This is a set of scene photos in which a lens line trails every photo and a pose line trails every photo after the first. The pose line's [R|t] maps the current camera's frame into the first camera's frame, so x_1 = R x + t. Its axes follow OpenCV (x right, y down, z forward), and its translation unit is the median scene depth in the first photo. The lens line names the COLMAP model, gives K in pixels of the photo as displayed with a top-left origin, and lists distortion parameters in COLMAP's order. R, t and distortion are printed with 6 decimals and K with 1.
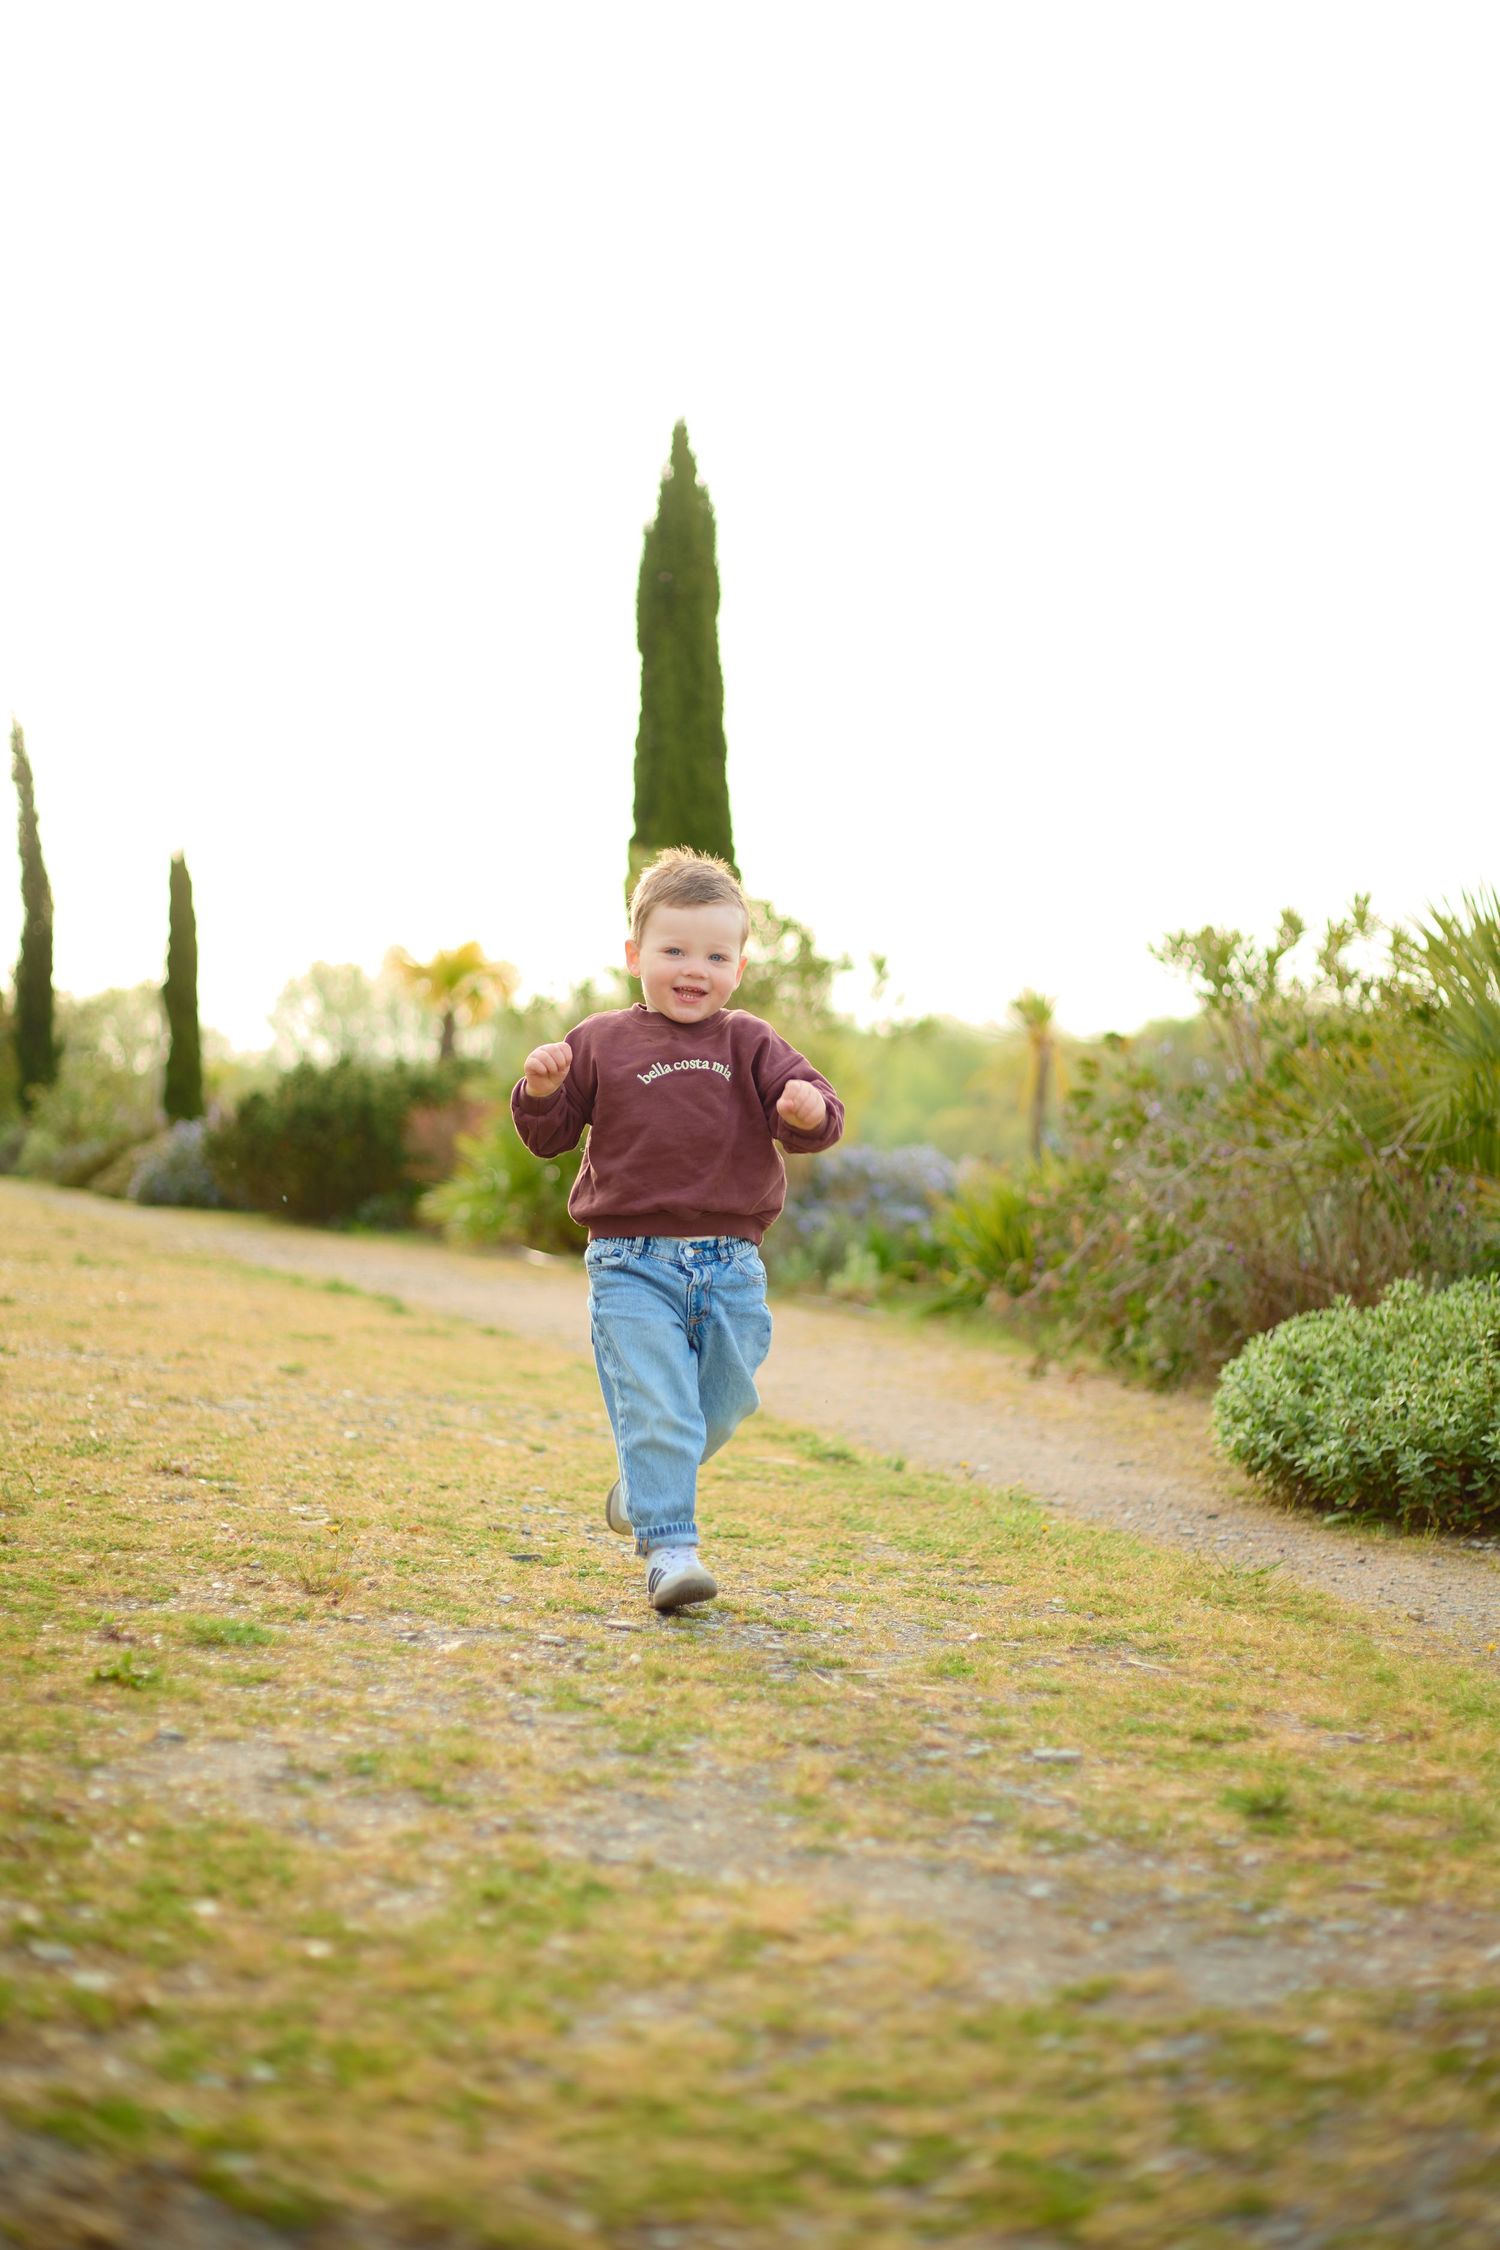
lens RADIAL K [[3225.2, 0, 755.5], [0, 3225.2, 1124.1], [0, 0, 1]] dist [0.044506, 0.000000]
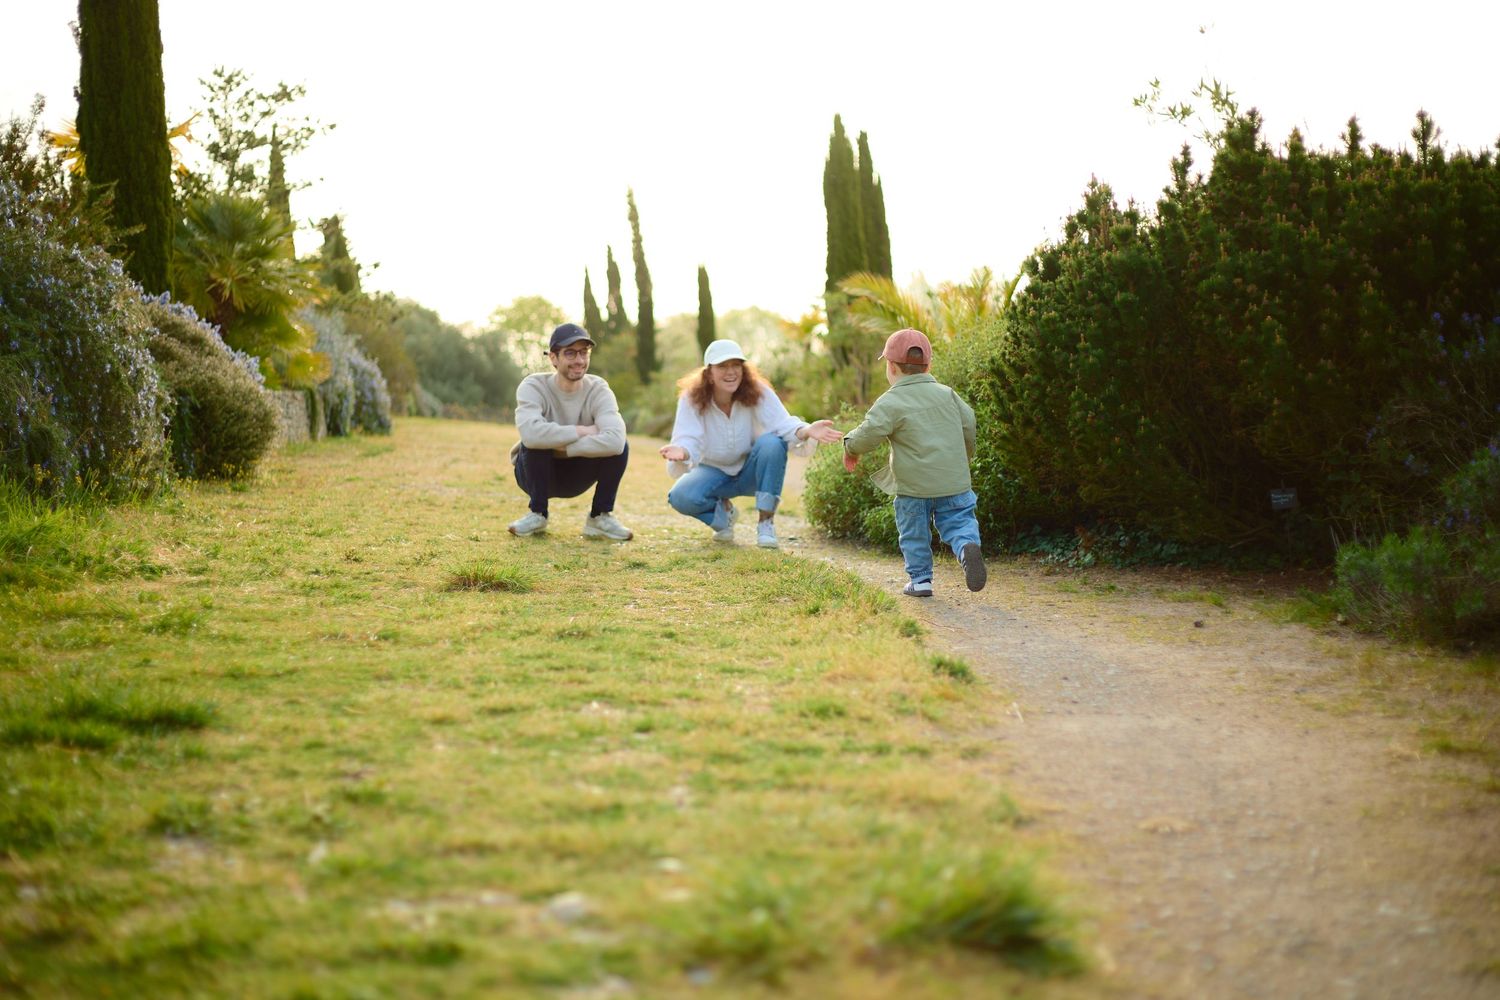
lens RADIAL K [[2150.1, 0, 750.6], [0, 2150.1, 499.3], [0, 0, 1]] dist [0.044506, 0.000000]
pose [[0.980069, -0.046663, -0.193100, 0.101031], [0.057319, 0.997105, 0.049969, -0.003956], [0.190209, -0.060041, 0.979906, -0.302172]]
